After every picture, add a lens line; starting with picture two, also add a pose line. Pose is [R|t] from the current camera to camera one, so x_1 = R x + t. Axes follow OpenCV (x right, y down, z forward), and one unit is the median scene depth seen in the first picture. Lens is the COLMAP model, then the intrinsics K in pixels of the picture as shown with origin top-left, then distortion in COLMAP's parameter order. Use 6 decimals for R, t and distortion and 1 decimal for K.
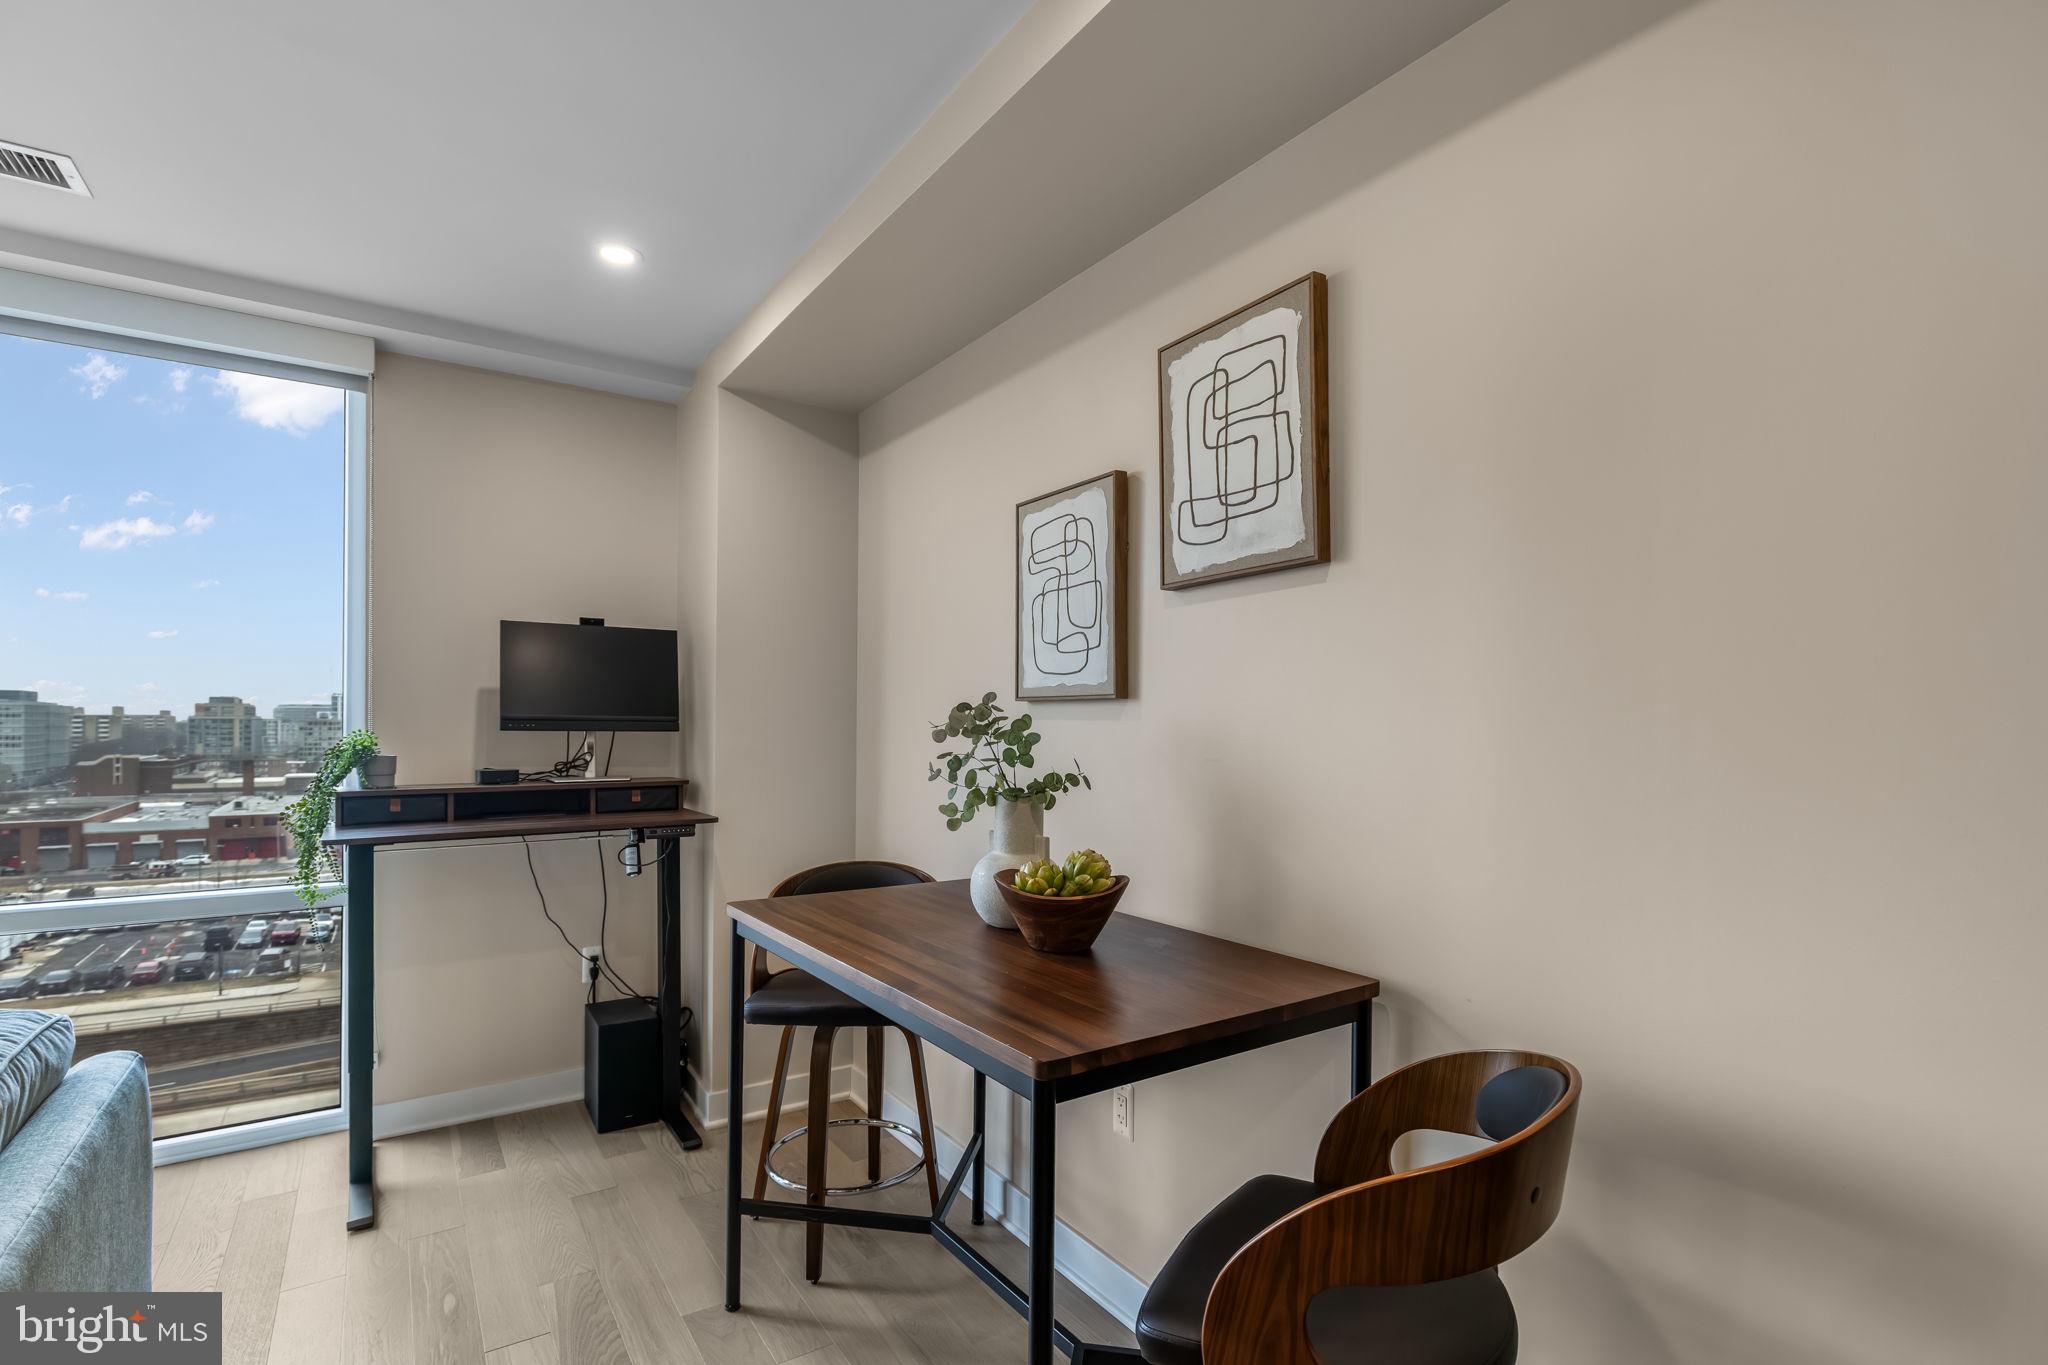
lens RADIAL K [[967.8, 0, 1028.2], [0, 967.8, 723.5], [0, 0, 1]] dist [0.001376, 0.000054]
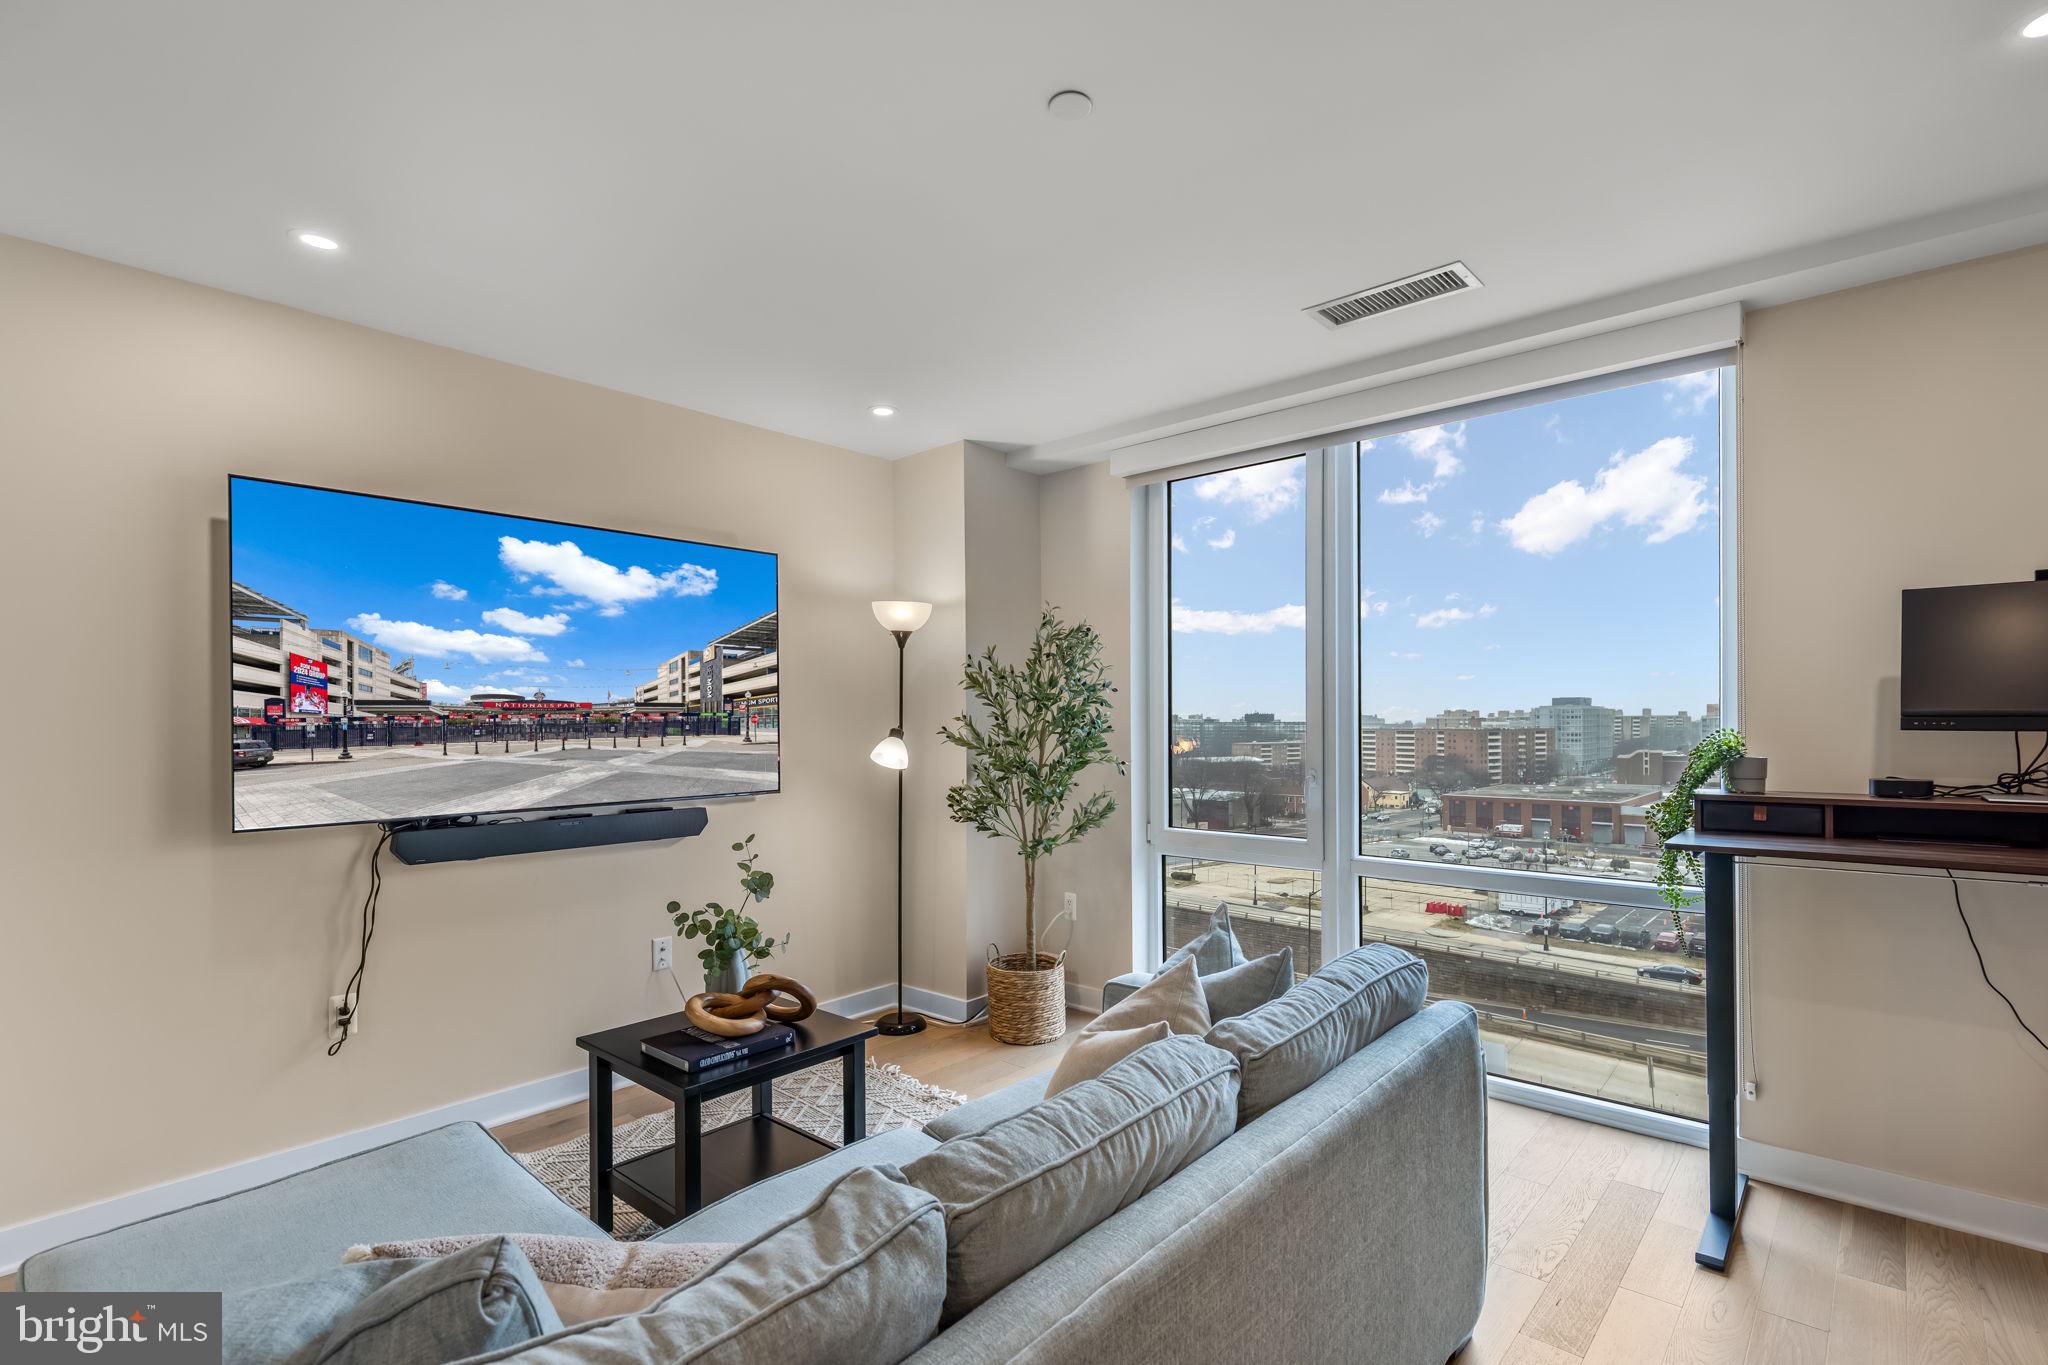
lens RADIAL K [[961.9, 0, 1043.3], [0, 961.9, 722.6], [0, 0, 1]] dist [0.005828, -0.000765]
pose [[0.255119, -0.004641, -0.966898, 0.047876], [0.005058, 0.999981, -0.003466, 0.000360], [0.966896, -0.004006, 0.255138, 0.161272]]
